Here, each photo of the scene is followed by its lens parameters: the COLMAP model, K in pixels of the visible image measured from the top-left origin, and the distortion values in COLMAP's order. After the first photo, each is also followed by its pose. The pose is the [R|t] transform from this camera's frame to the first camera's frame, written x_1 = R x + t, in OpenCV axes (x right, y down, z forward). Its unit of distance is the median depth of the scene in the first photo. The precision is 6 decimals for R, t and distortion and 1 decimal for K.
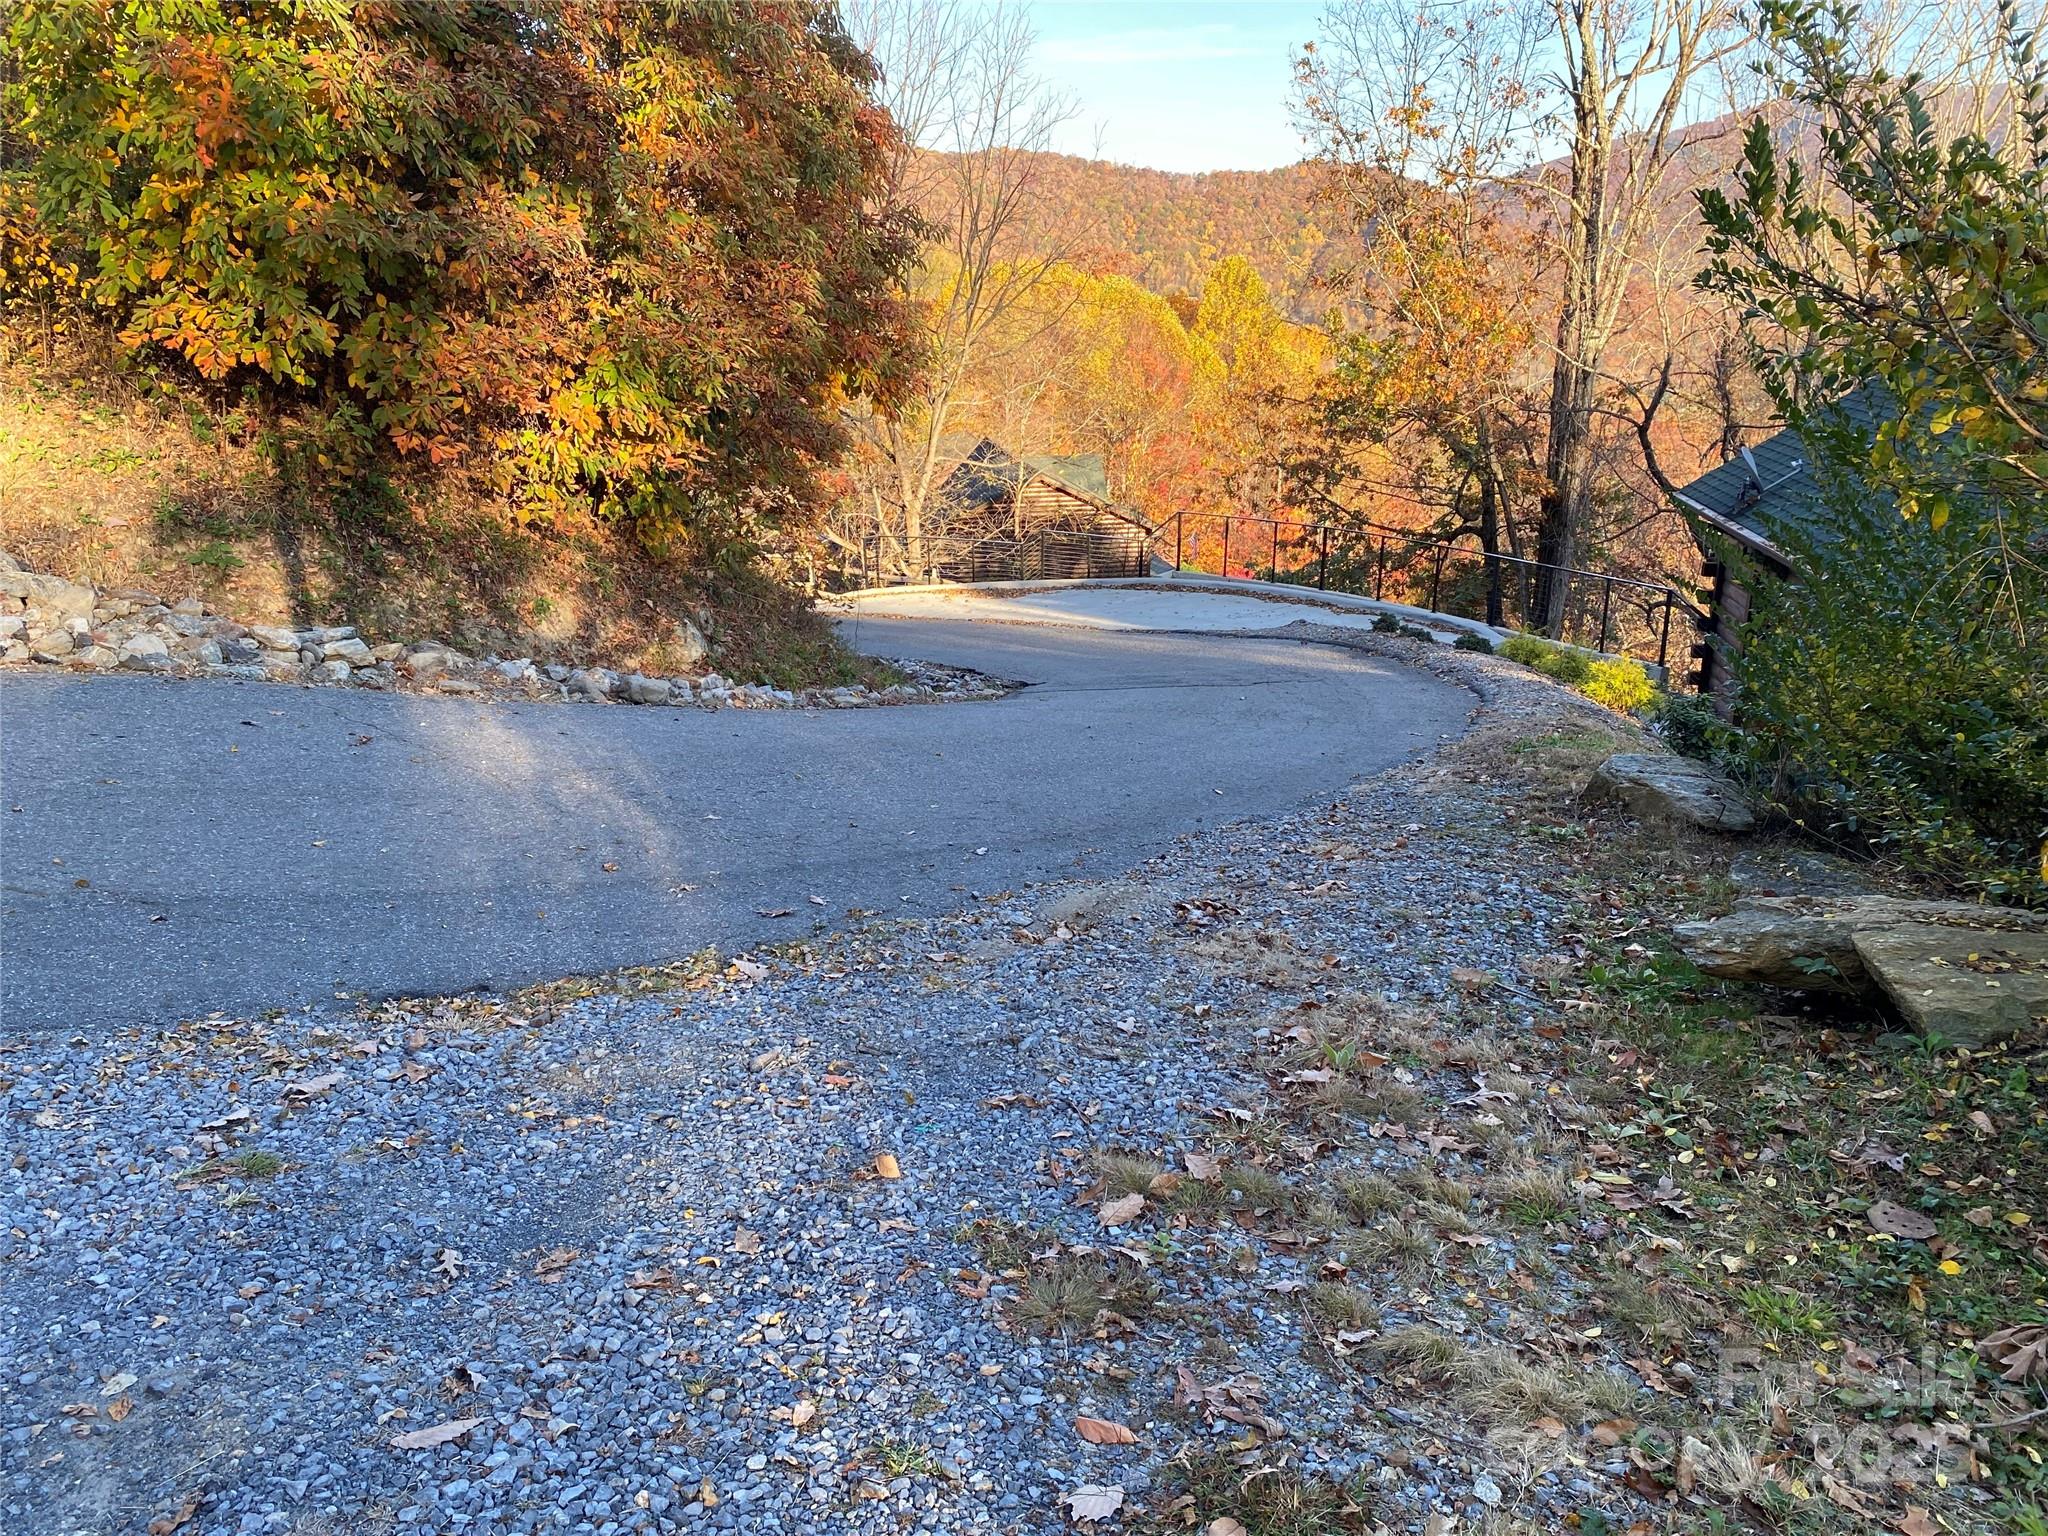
lens RADIAL K [[1595.6, 0, 1038.0], [0, 1595.6, 751.2], [0, 0, 1]] dist [0.053490, -0.057098]
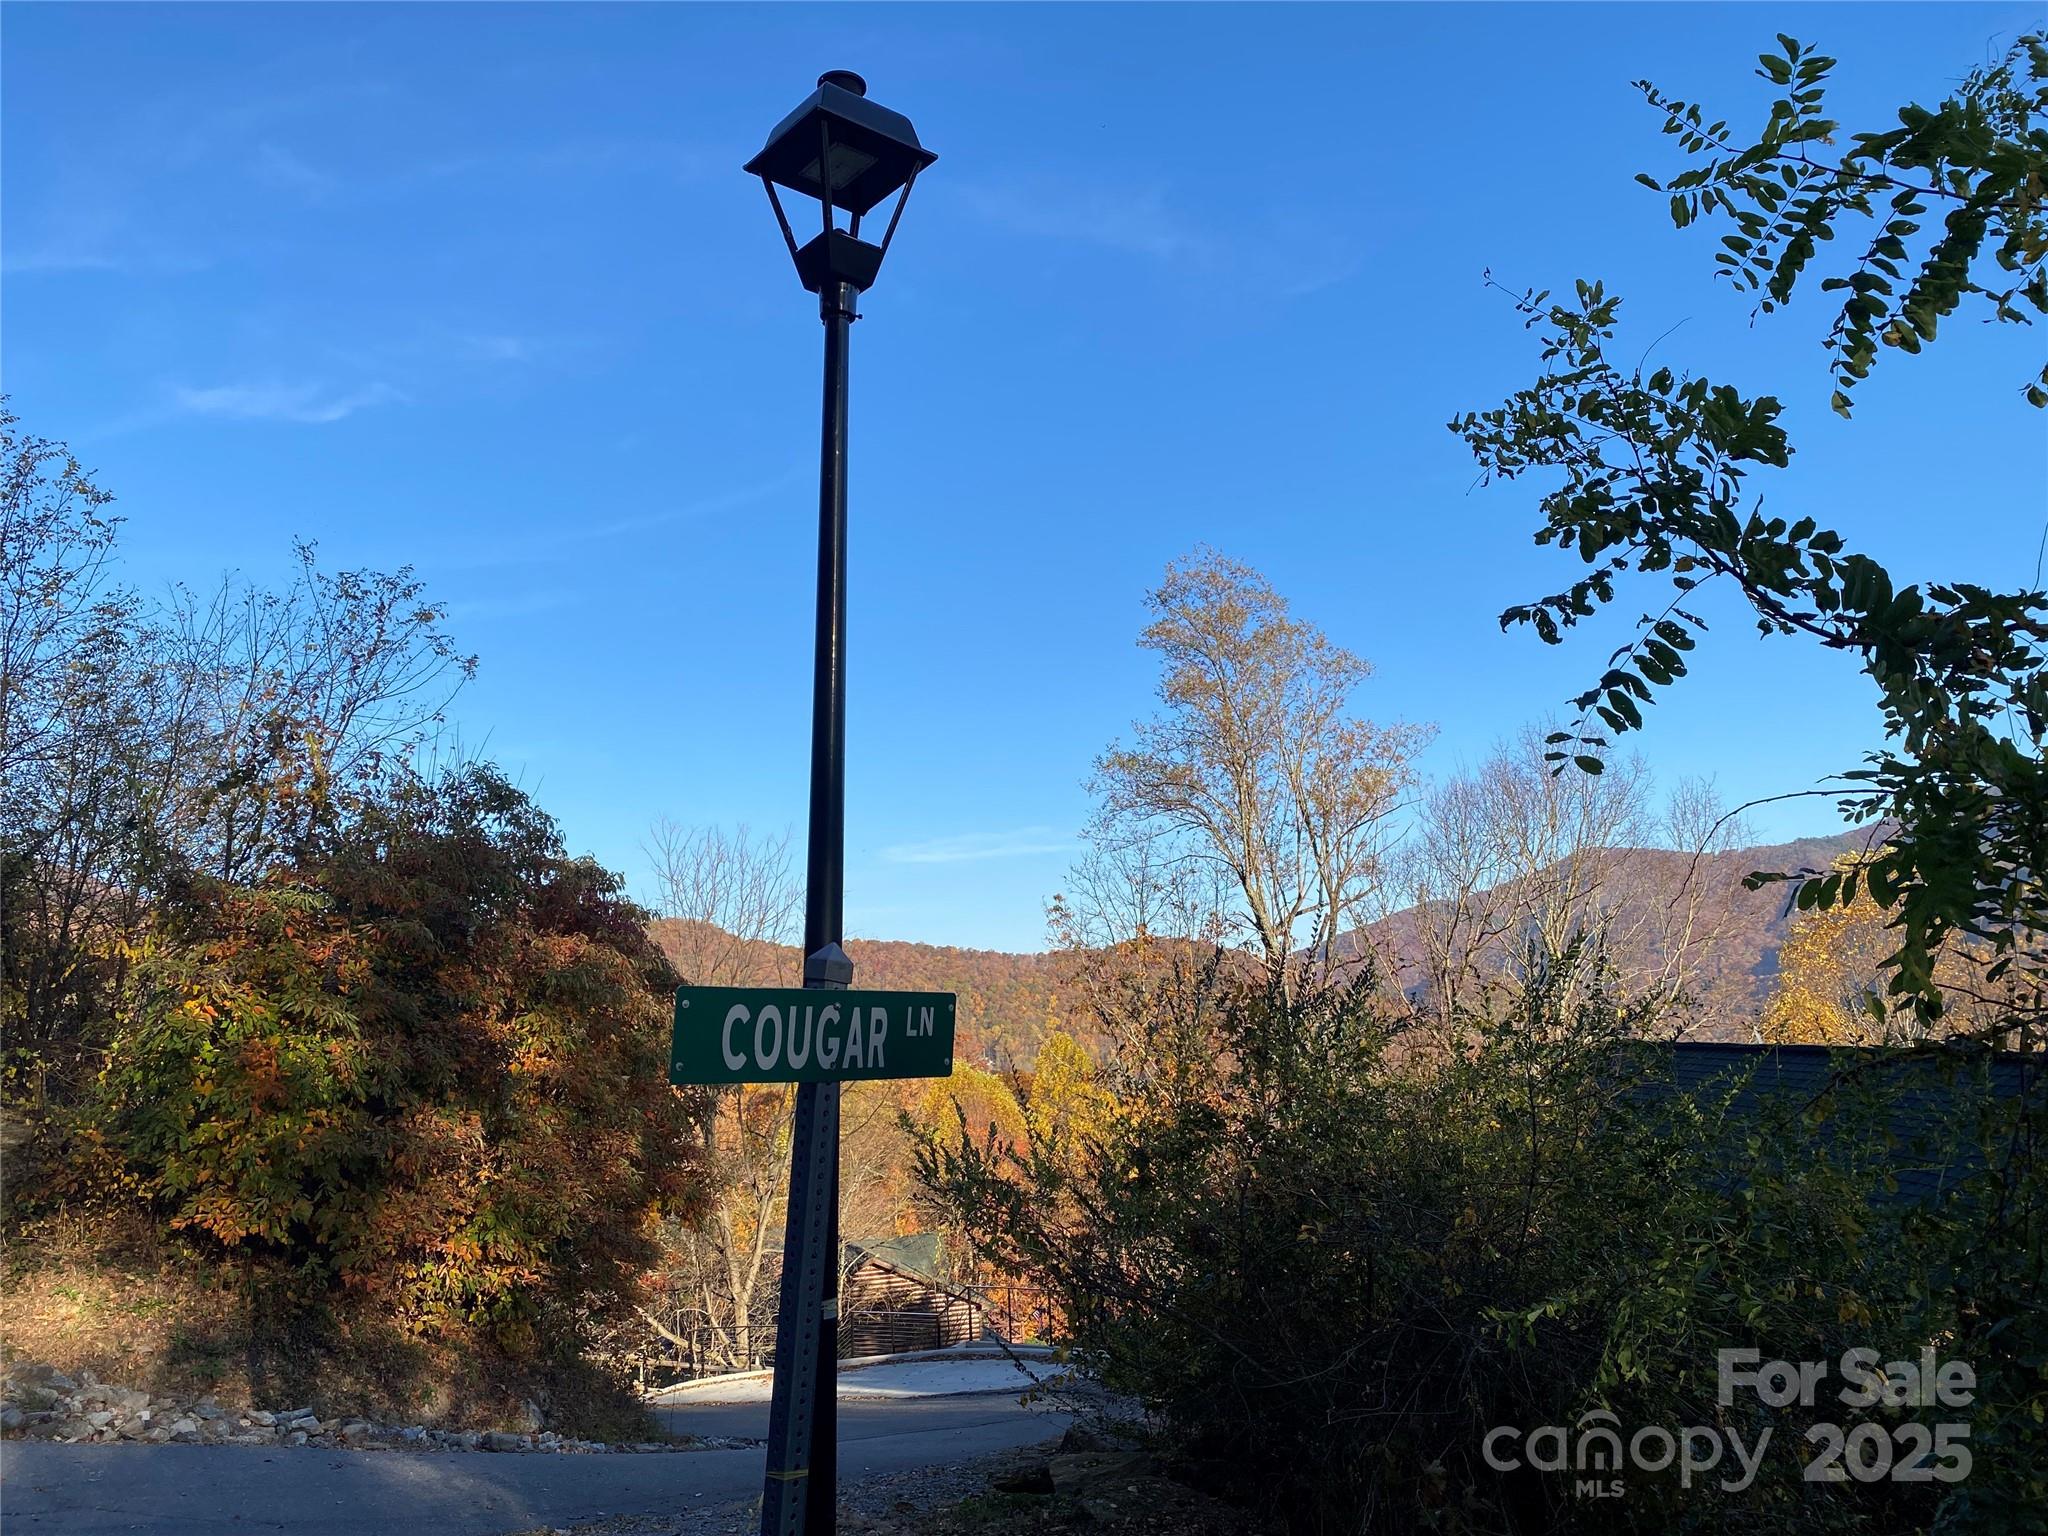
lens RADIAL K [[1595.6, 0, 1016.8], [0, 1595.6, 746.8], [0, 0, 1]] dist [0.053490, -0.057098]
pose [[0.995659, -0.038903, 0.084556, 0.108944], [0.073316, 0.887471, -0.454995, 0.089417], [-0.057340, 0.459219, 0.886470, -0.547841]]
